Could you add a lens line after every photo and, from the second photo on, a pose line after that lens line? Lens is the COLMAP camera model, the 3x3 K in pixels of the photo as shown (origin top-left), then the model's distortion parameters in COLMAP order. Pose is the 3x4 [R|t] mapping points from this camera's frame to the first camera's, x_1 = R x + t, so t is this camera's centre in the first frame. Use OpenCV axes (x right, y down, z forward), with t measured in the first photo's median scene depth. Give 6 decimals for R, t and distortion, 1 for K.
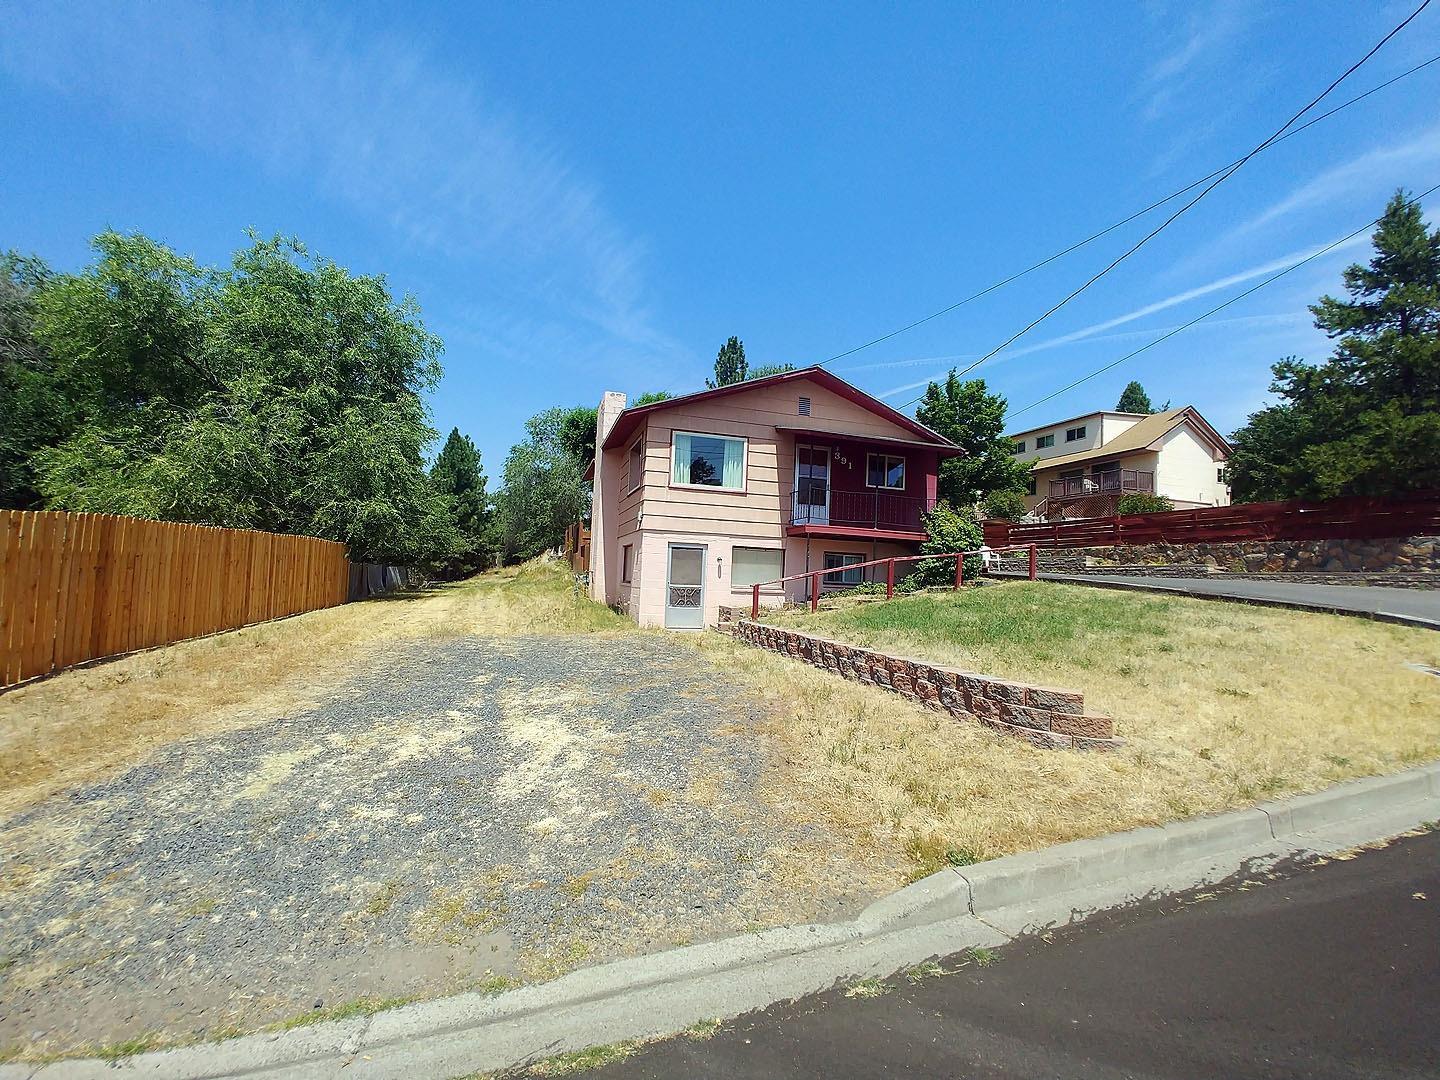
lens RADIAL K [[631.1, 0, 724.9], [0, 631.1, 542.4], [0, 0, 1]] dist [-0.032515, -0.000211]
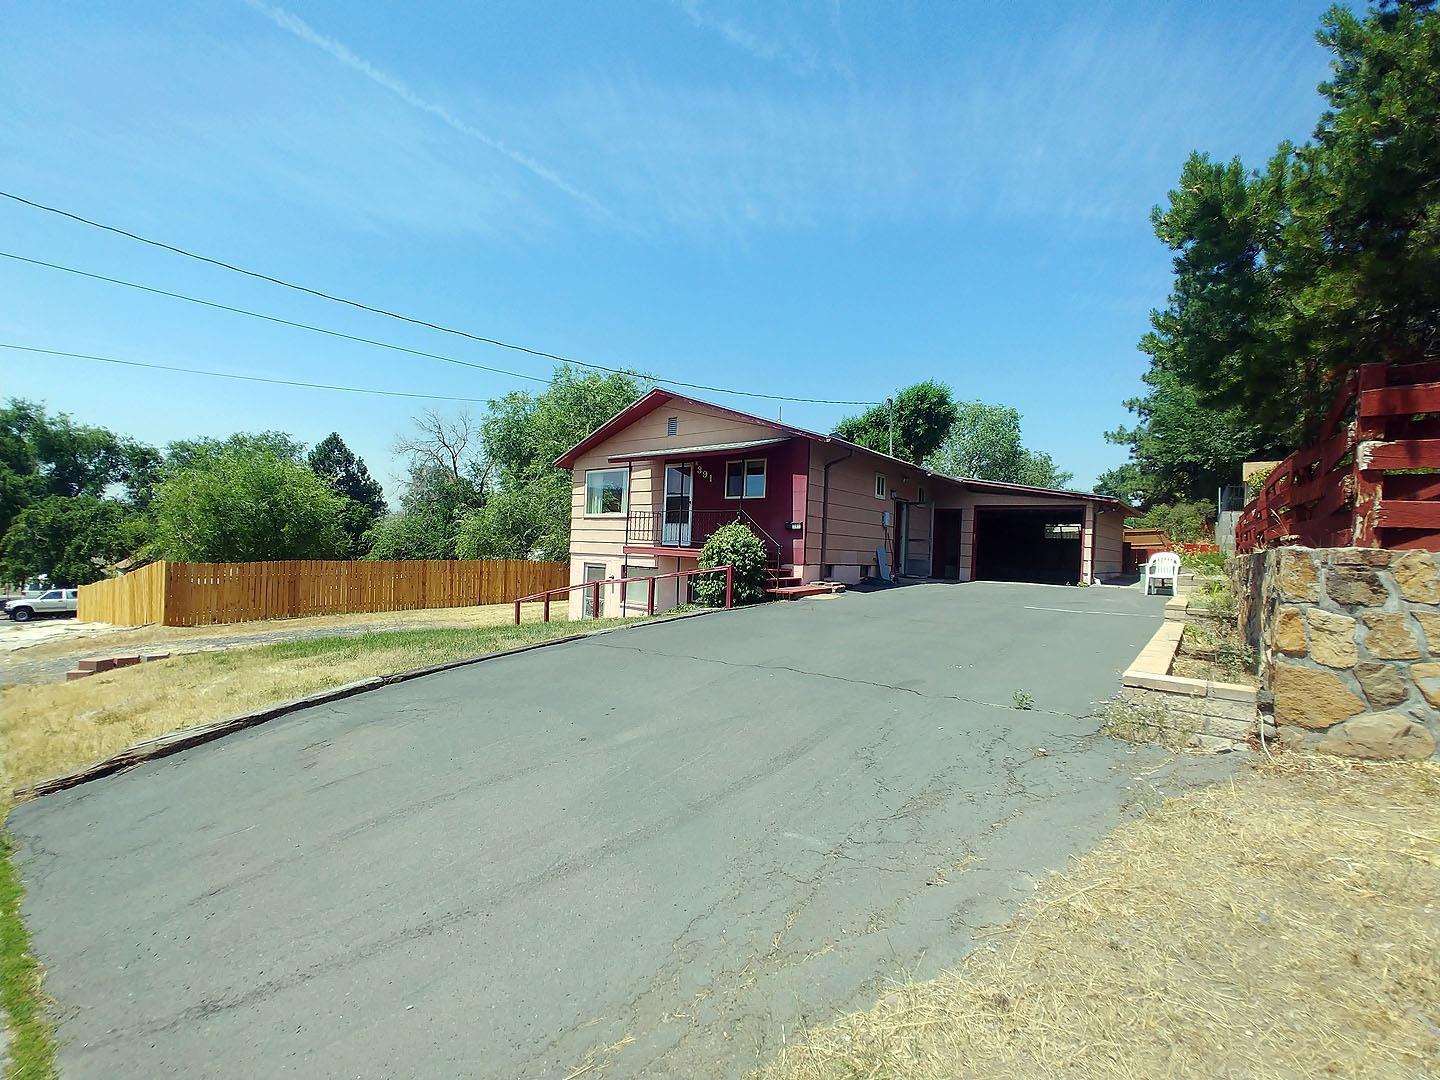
lens RADIAL K [[631.1, 0, 719.7], [0, 631.1, 552.4], [0, 0, 1]] dist [-0.032515, -0.000211]
pose [[0.566300, -0.016101, -0.824042, 1.023475], [0.032793, 0.999458, 0.003008, -0.014644], [0.823547, -0.028726, 0.566520, 0.495863]]
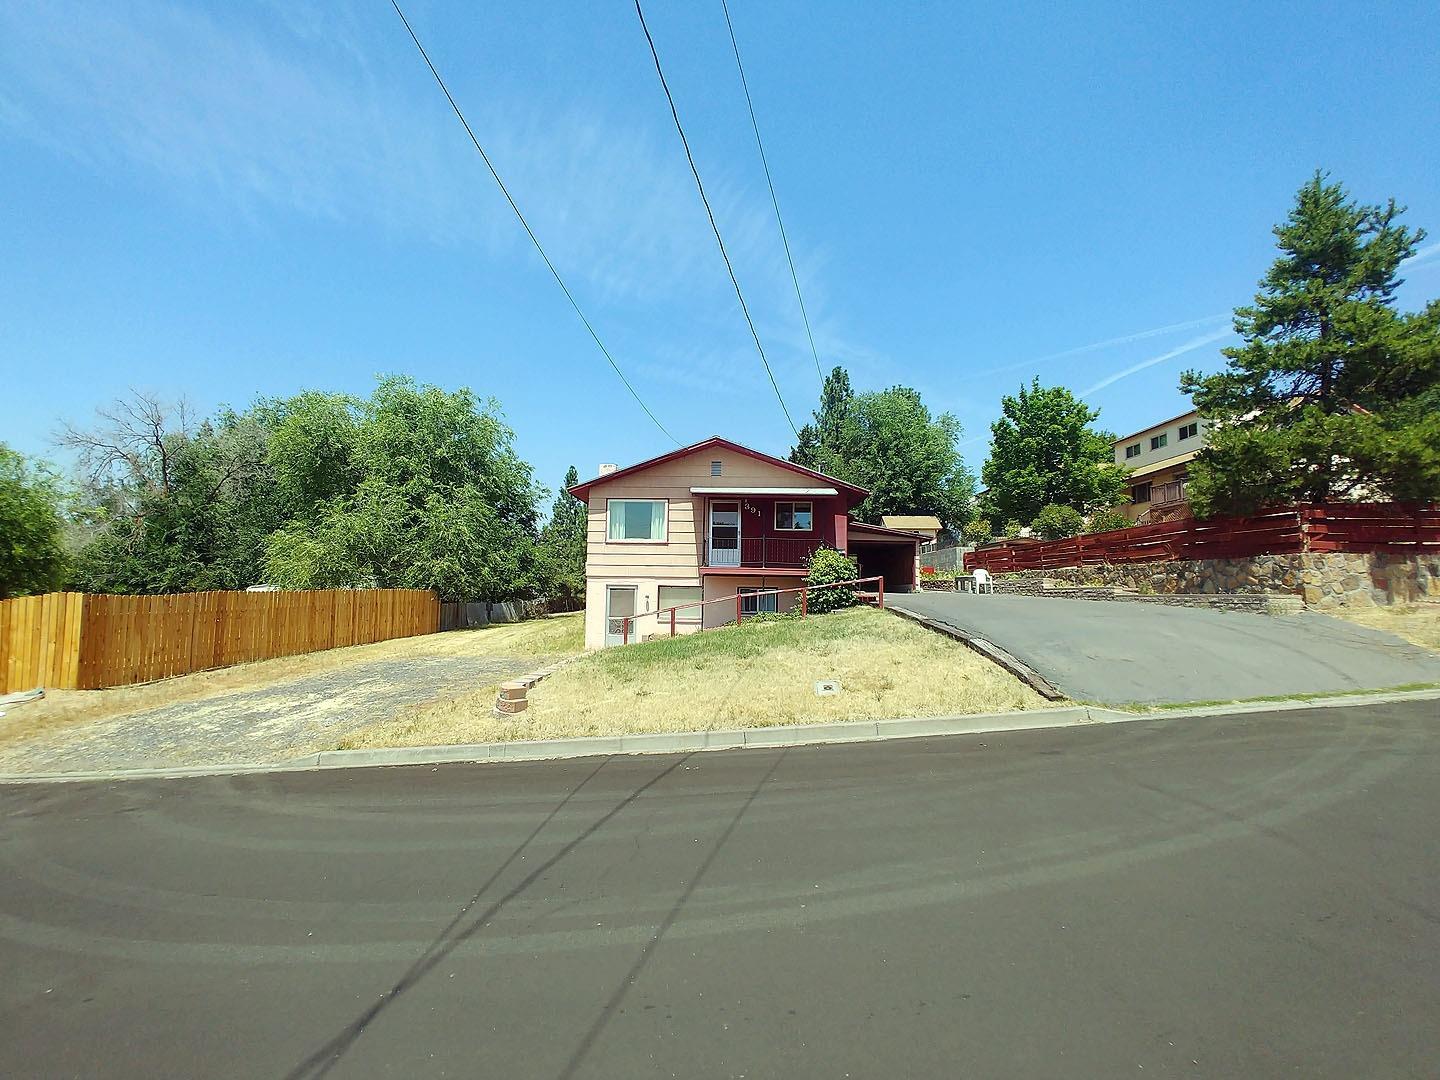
lens RADIAL K [[631.1, 0, 709.6], [0, 631.1, 551.8], [0, 0, 1]] dist [-0.032515, -0.000211]
pose [[0.946967, -0.050305, -0.317368, 0.507657], [0.044458, 0.998682, -0.025645, -0.024606], [0.318240, 0.010175, 0.947956, -0.168824]]
